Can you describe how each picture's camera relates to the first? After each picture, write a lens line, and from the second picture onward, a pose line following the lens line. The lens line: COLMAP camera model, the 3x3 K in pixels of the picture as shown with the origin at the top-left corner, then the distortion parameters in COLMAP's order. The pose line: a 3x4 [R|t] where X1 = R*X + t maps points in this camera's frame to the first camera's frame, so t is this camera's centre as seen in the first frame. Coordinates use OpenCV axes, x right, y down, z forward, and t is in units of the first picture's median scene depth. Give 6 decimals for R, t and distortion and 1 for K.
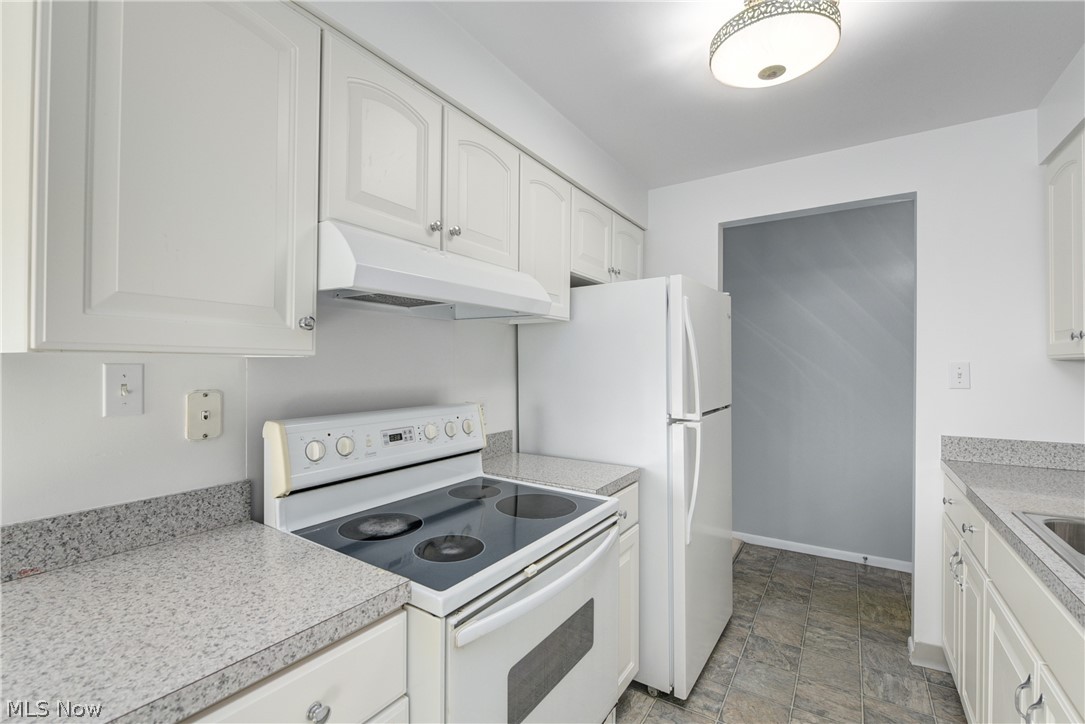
lens RADIAL K [[475.2, 0, 540.3], [0, 475.2, 365.5], [0, 0, 1]] dist [-0.008254, -0.000295]
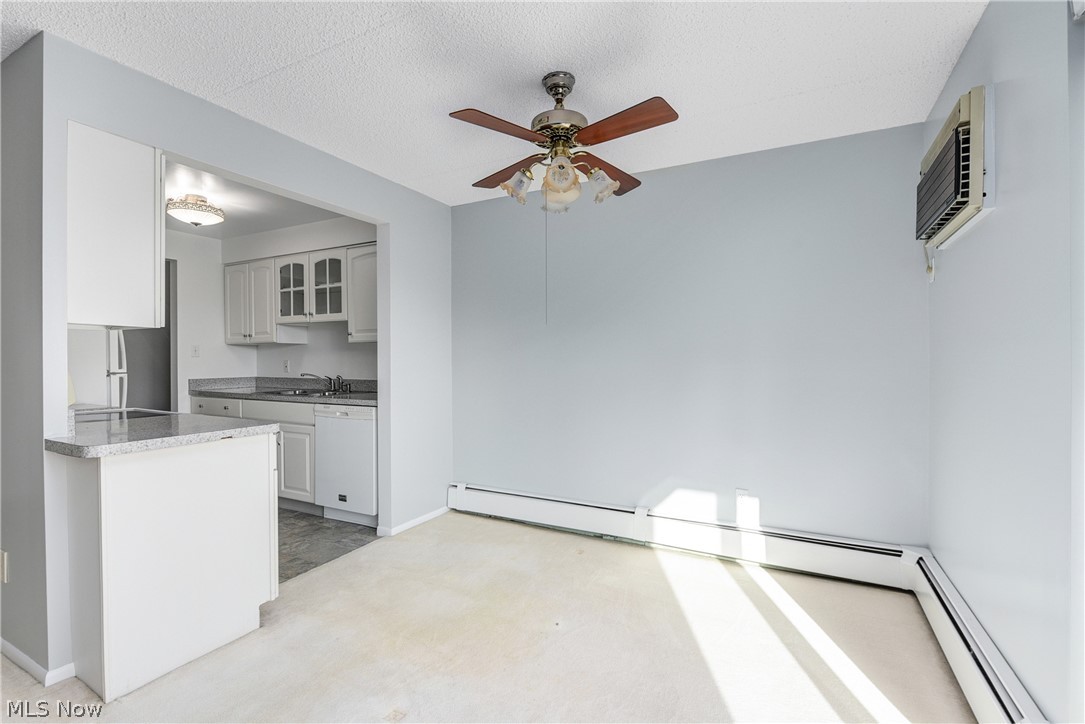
lens RADIAL K [[495.1, 0, 541.1], [0, 495.1, 364.3], [0, 0, 1]] dist [-0.006103, -0.000487]
pose [[-0.101557, -0.013476, 0.994738, -1.670263], [0.002471, 0.999902, 0.013798, 0.060655], [-0.994827, 0.003860, -0.101514, -0.384068]]
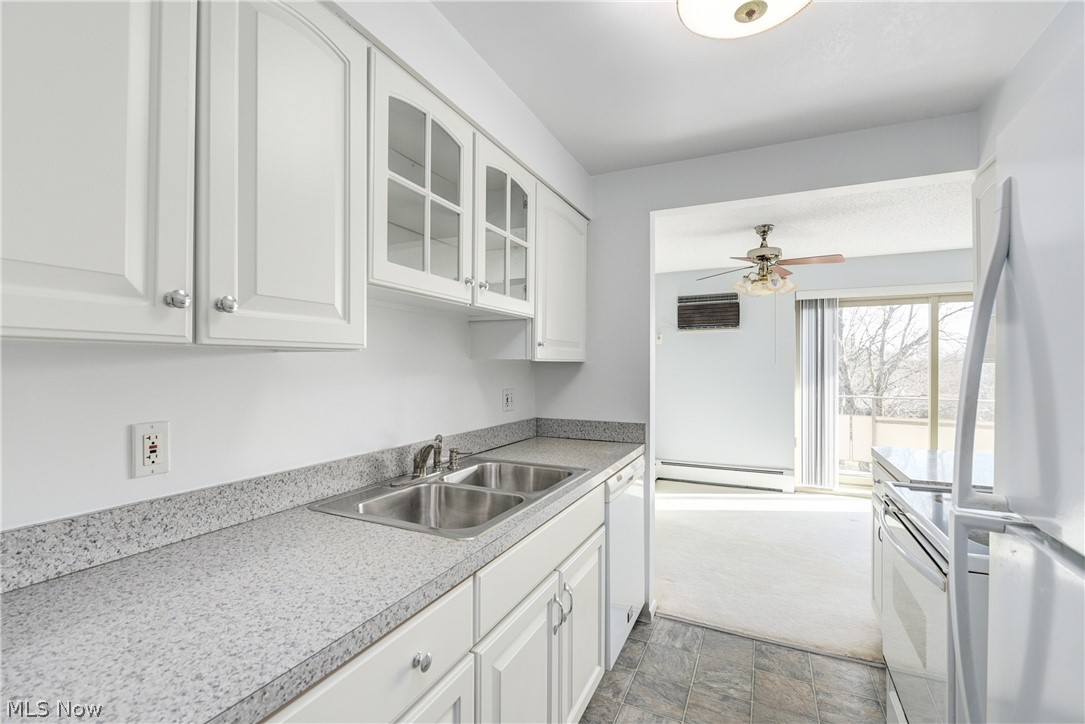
lens RADIAL K [[475.8, 0, 542.5], [0, 475.8, 362.0], [0, 0, 1]] dist [-0.000554, -0.000061]
pose [[-0.989456, -0.007242, -0.144650, 0.722313], [-0.005948, 0.999938, -0.009374, 0.006986], [0.144709, -0.008414, -0.989438, 1.325224]]
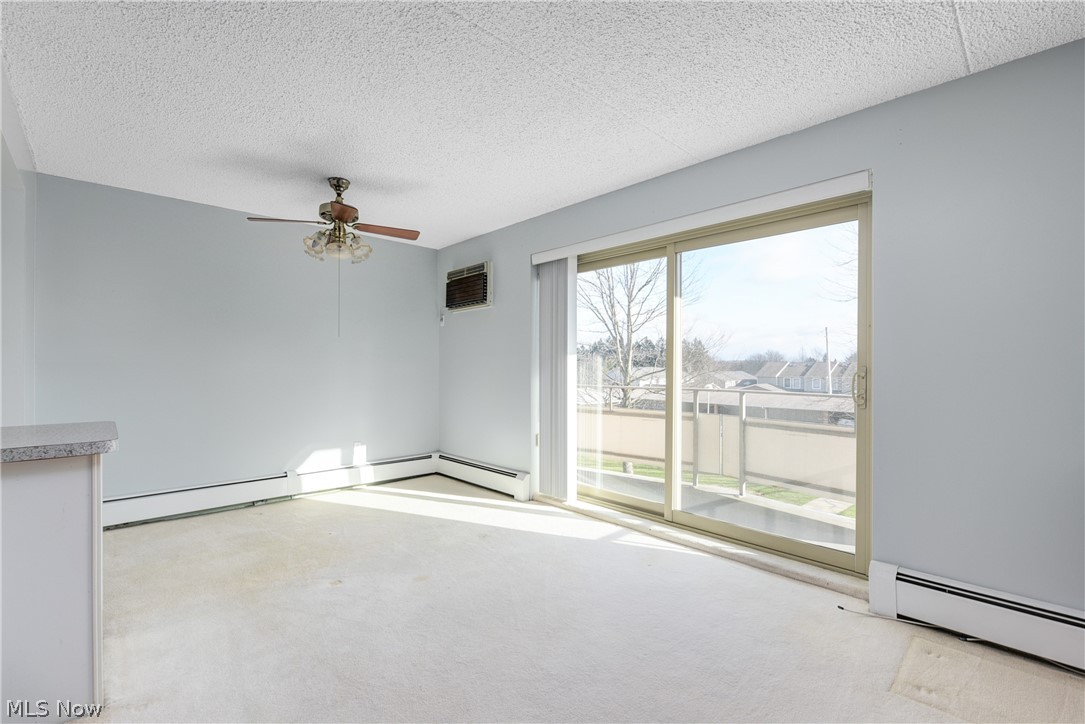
lens RADIAL K [[475.2, 0, 540.3], [0, 475.2, 365.5], [0, 0, 1]] dist [-0.008254, -0.000295]
pose [[-0.974052, -0.006639, 0.226228, -1.634983], [-0.006278, 0.999978, 0.002315, 0.079563], [-0.226239, 0.000835, -0.974072, 0.995831]]
